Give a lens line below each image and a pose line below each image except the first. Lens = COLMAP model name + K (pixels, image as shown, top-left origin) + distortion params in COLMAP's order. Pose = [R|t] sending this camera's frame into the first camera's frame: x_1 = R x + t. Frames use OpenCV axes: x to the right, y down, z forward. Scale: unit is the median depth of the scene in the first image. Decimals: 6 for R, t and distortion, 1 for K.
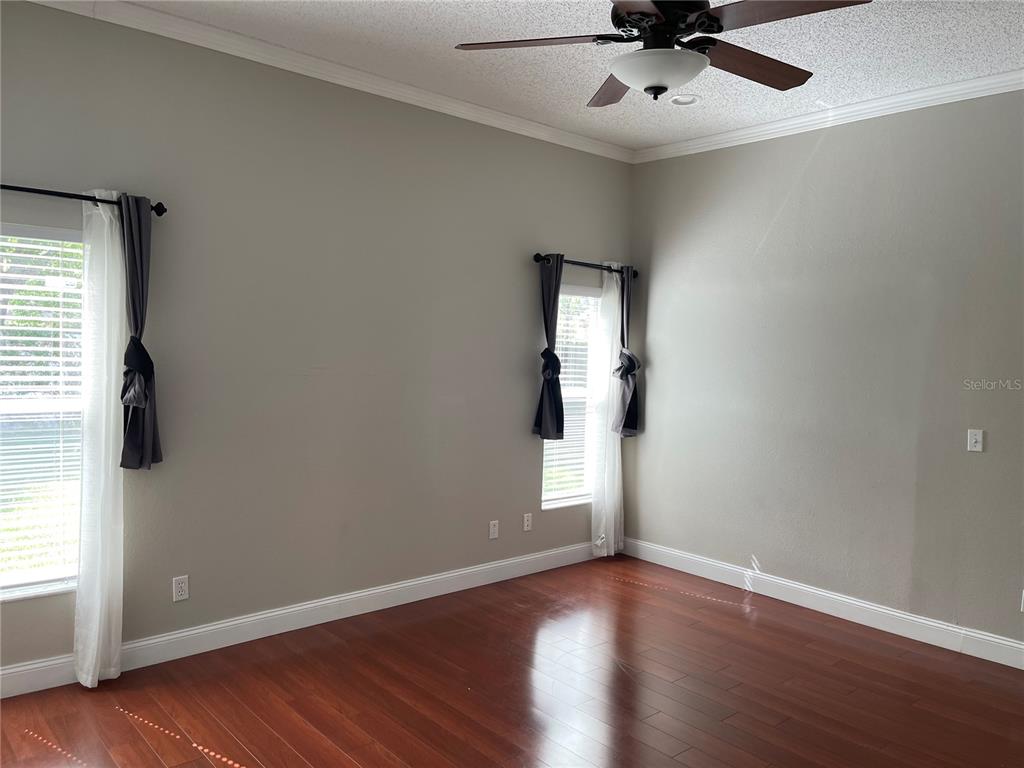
lens RADIAL K [[760.1, 0, 511.5], [0, 760.1, 389.4], [0, 0, 1]] dist [0.039484, -0.004778]
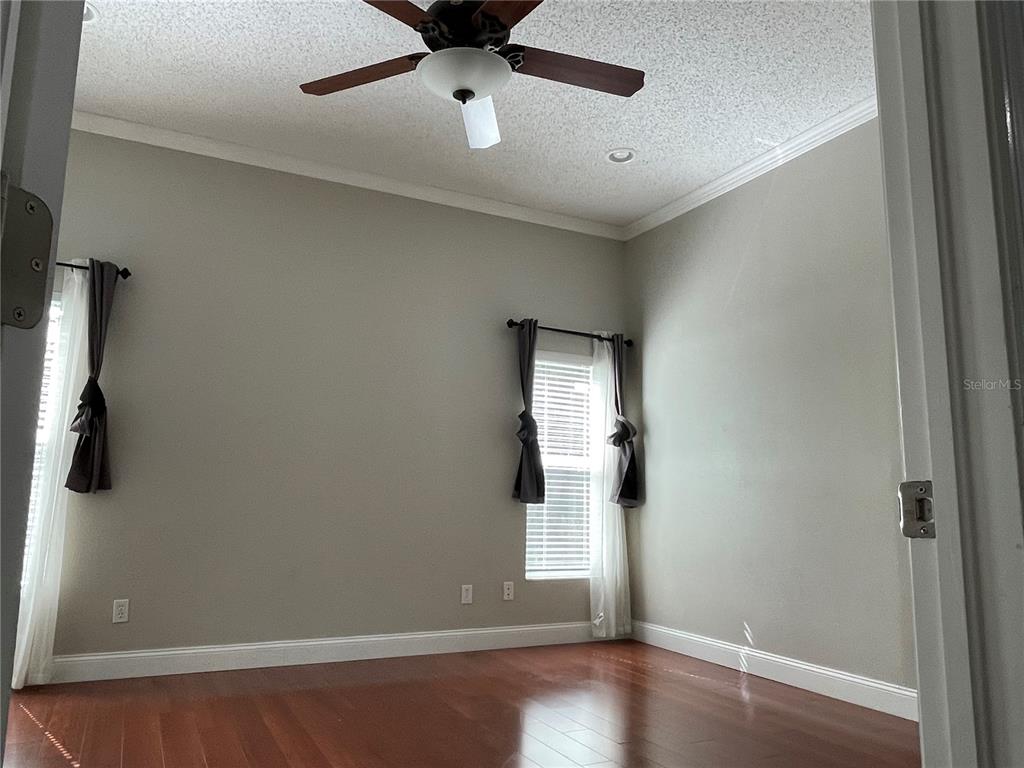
lens RADIAL K [[723.9, 0, 508.8], [0, 723.9, 398.4], [0, 0, 1]] dist [0.002619, -0.002305]
pose [[0.965345, -0.049333, -0.256273, 0.264705], [-0.004837, 0.978420, -0.206567, 0.123623], [0.260933, 0.200648, 0.944274, 0.085147]]
